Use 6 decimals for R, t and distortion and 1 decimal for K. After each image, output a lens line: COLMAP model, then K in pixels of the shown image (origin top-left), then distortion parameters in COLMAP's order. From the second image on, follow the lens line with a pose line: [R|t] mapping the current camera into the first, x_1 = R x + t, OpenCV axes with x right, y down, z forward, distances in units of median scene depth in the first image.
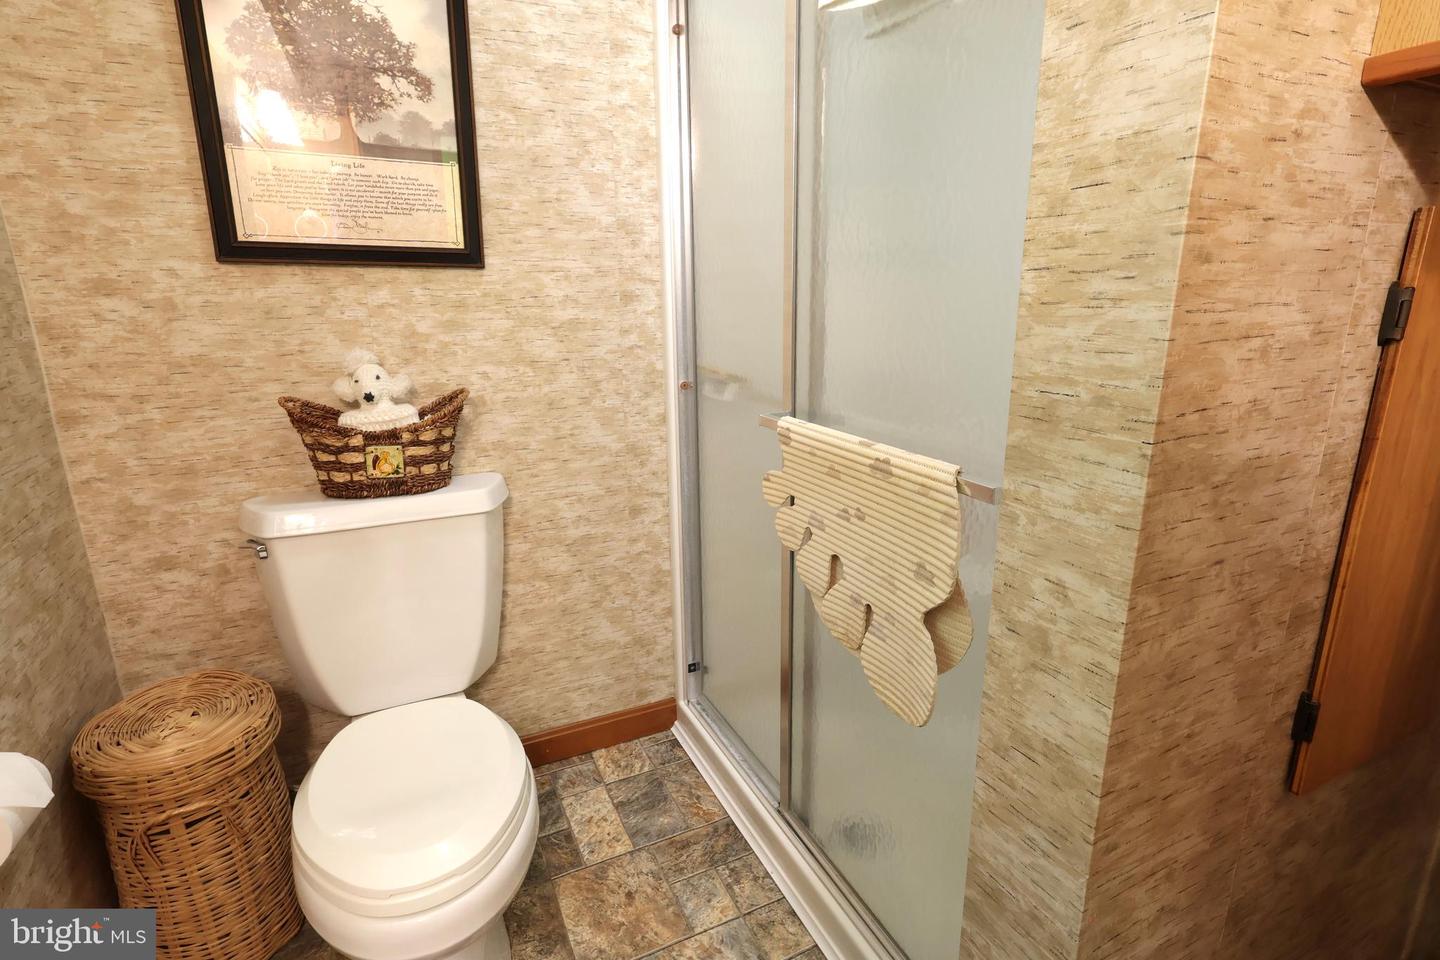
lens RADIAL K [[709.1, 0, 717.0], [0, 709.1, 467.5], [0, 0, 1]] dist [-0.001513, 0.000444]
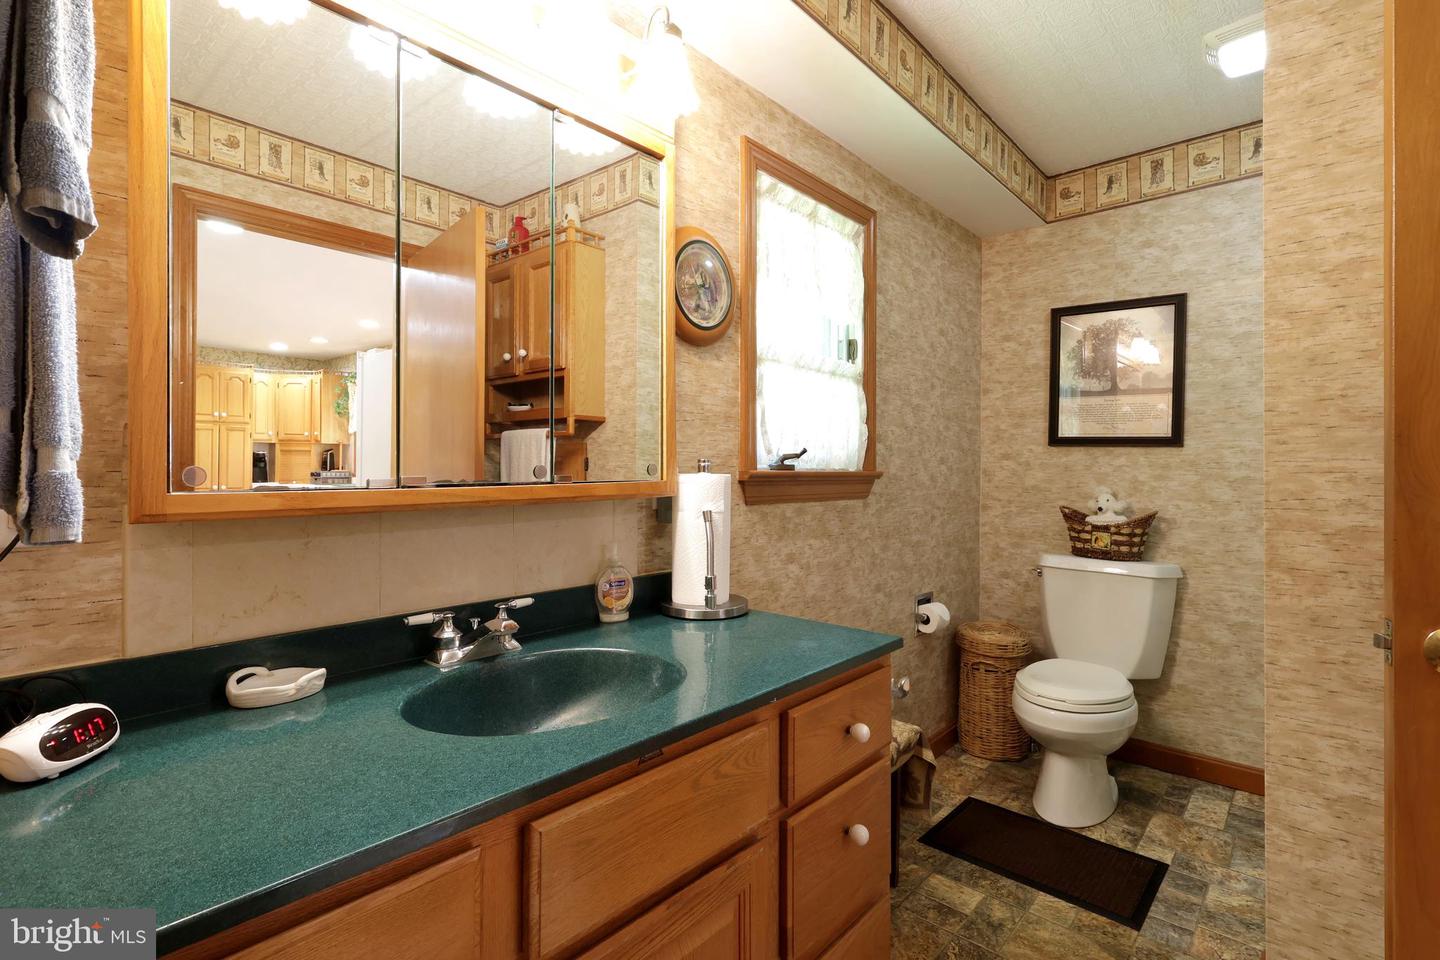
lens RADIAL K [[676.5, 0, 716.9], [0, 676.5, 481.8], [0, 0, 1]] dist [0.001359, 0.000618]
pose [[0.393205, 0.033719, -0.918832, 0.848880], [-0.233808, 0.970144, -0.064454, 0.205428], [0.889227, 0.240174, 0.389349, -0.745636]]
